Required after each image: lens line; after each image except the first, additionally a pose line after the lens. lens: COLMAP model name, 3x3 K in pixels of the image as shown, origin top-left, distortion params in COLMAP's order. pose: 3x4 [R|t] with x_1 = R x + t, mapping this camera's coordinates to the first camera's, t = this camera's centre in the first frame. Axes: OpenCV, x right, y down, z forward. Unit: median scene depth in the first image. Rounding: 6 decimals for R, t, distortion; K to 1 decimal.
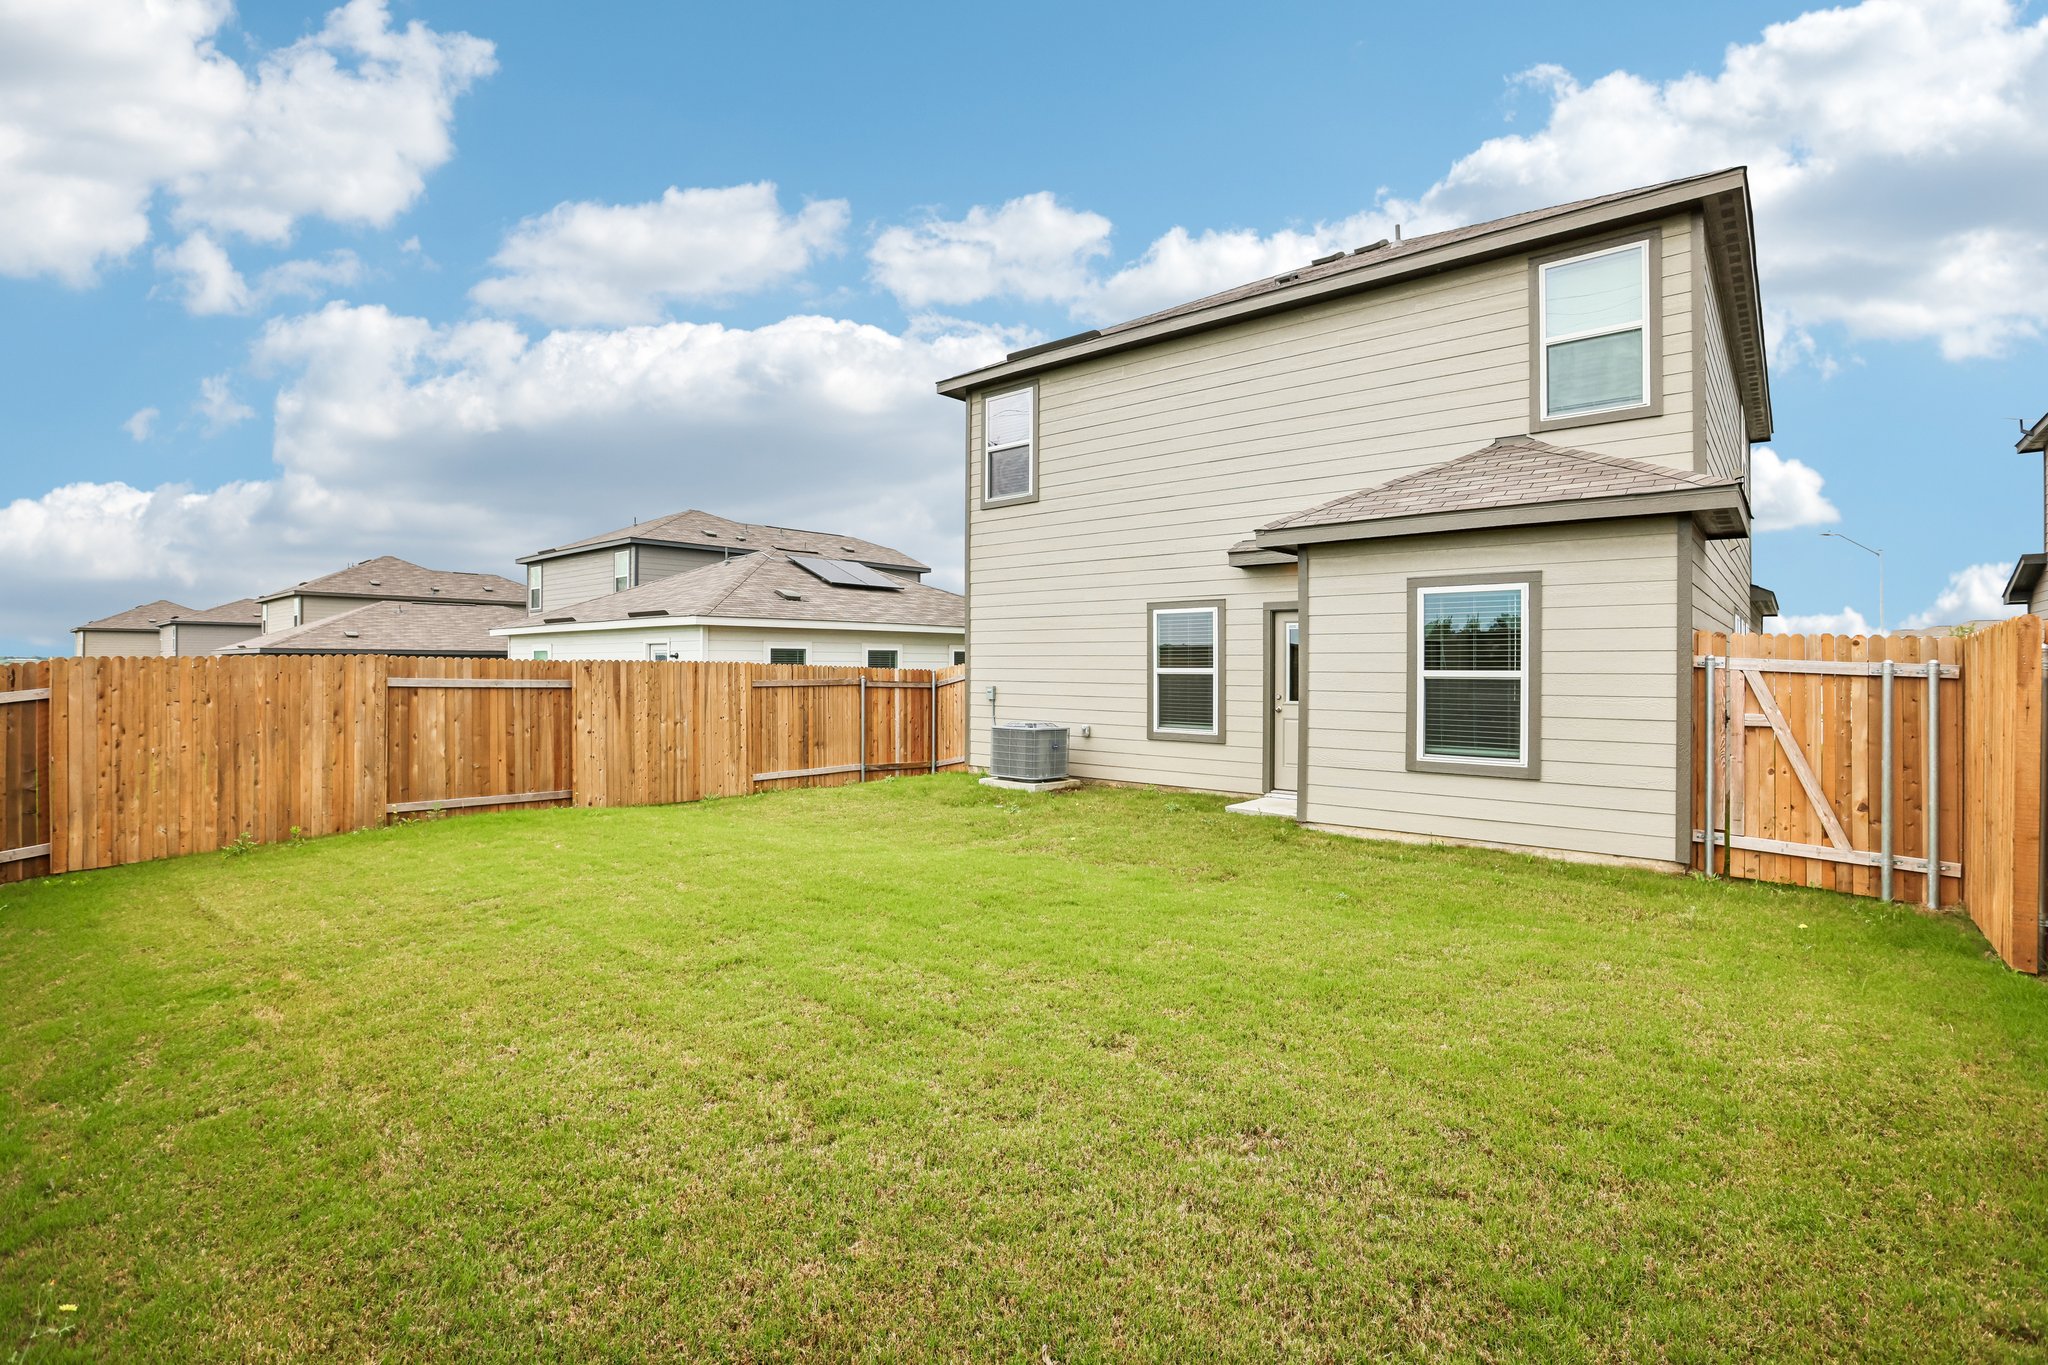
lens RADIAL K [[920.4, 0, 1028.8], [0, 920.4, 673.8], [0, 0, 1]] dist [-0.049709, 0.013456]
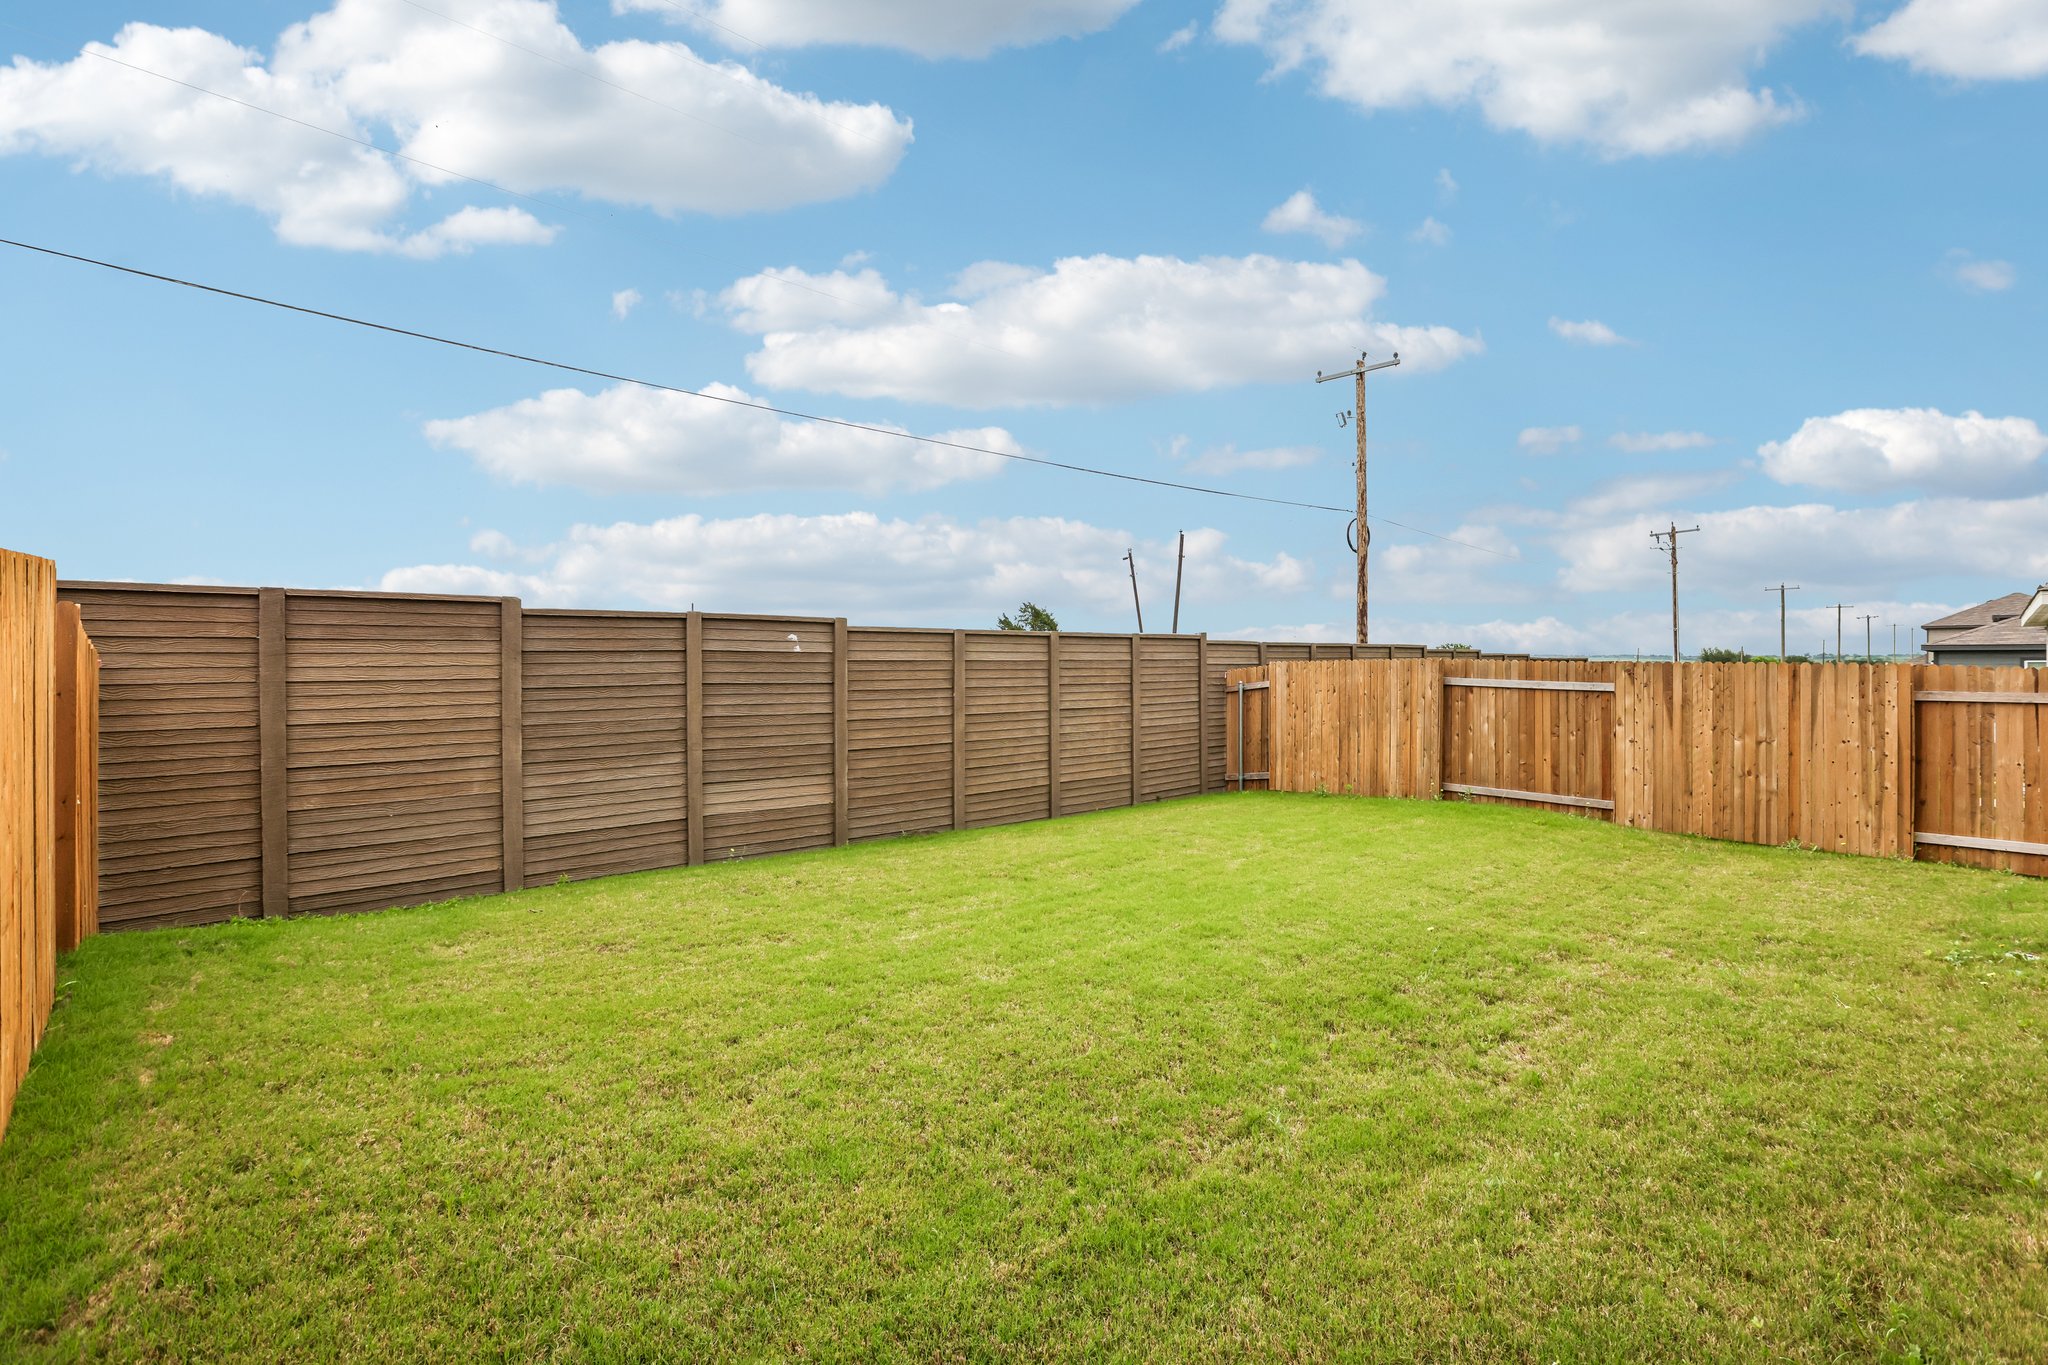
lens RADIAL K [[920.4, 0, 1028.8], [0, 920.4, 673.8], [0, 0, 1]] dist [-0.049709, 0.013456]
pose [[-0.093113, 0.008918, -0.995616, 0.491089], [-0.011609, 0.999882, 0.010042, -0.005554], [0.995588, 0.012493, -0.092999, 0.505522]]
